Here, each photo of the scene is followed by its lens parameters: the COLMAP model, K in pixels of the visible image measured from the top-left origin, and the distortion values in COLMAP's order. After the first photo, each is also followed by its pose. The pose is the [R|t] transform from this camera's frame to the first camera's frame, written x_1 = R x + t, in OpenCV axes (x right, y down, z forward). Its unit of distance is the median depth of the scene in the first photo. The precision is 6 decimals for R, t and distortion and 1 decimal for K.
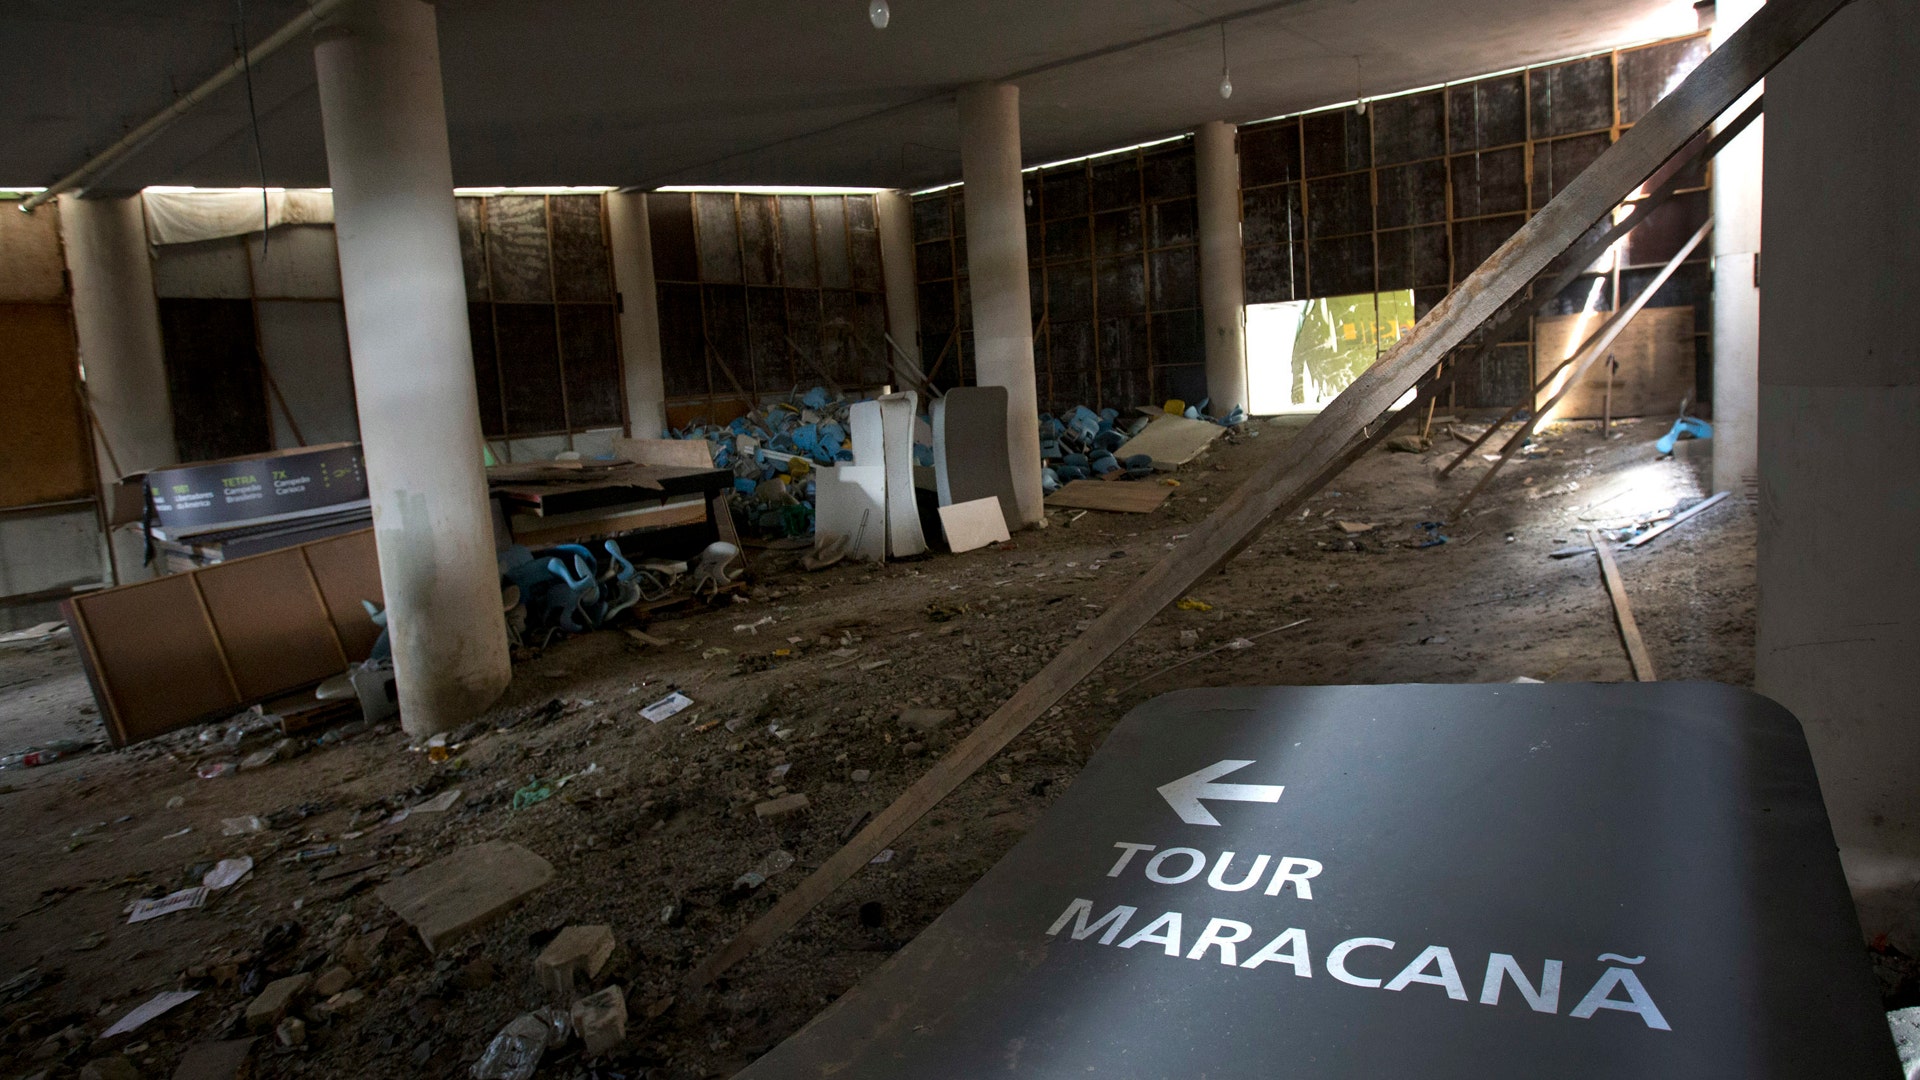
lens RADIAL K [[1366.0, 0, 960.0], [0, 1366.0, 540.0], [0, 0, 1]] dist [-0.000046, -0.000059]
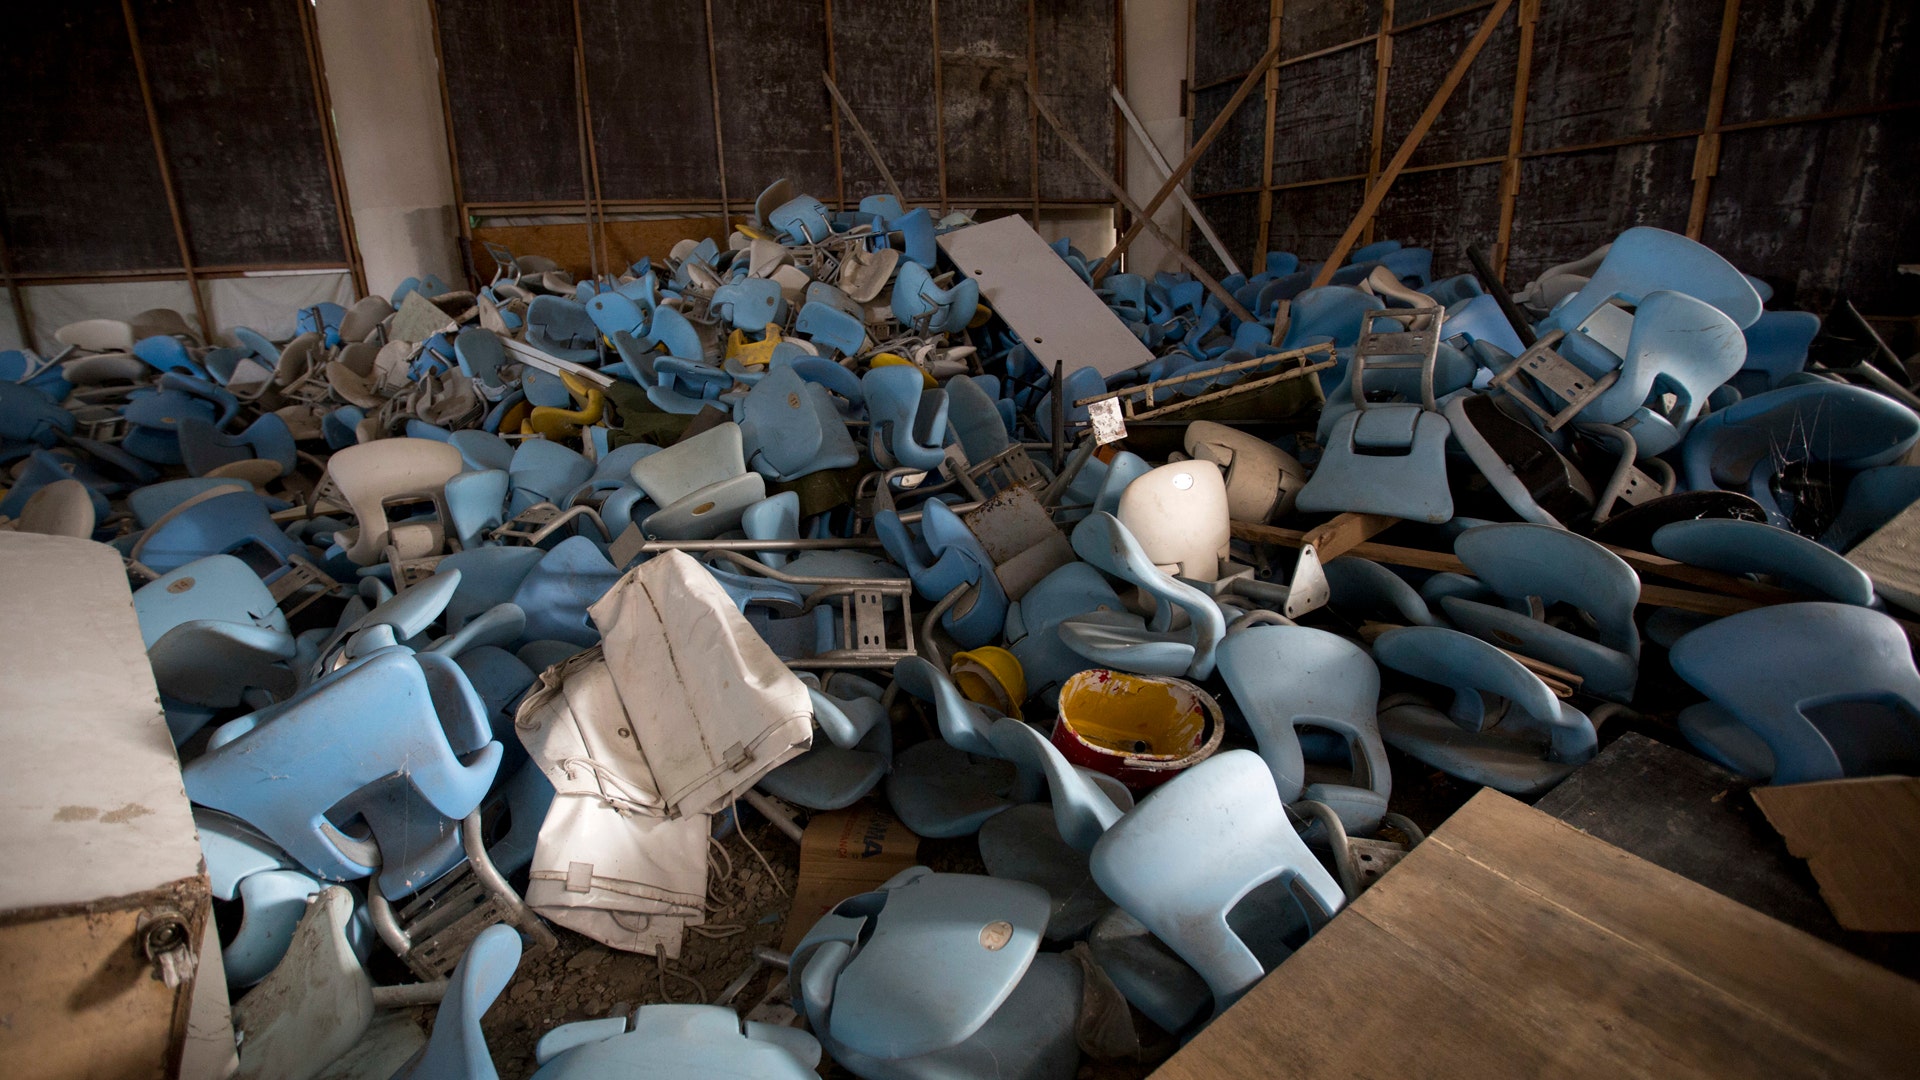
lens RADIAL K [[874.7, 0, 959.2], [0, 874.7, 511.8], [0, 0, 1]] dist [-0.036045, 0.000129]
pose [[0.866024, 0.166446, -0.471485, 0.063530], [-0.091796, 0.979866, 0.177304, -0.066144], [0.491504, -0.110269, 0.863866, 0.776112]]
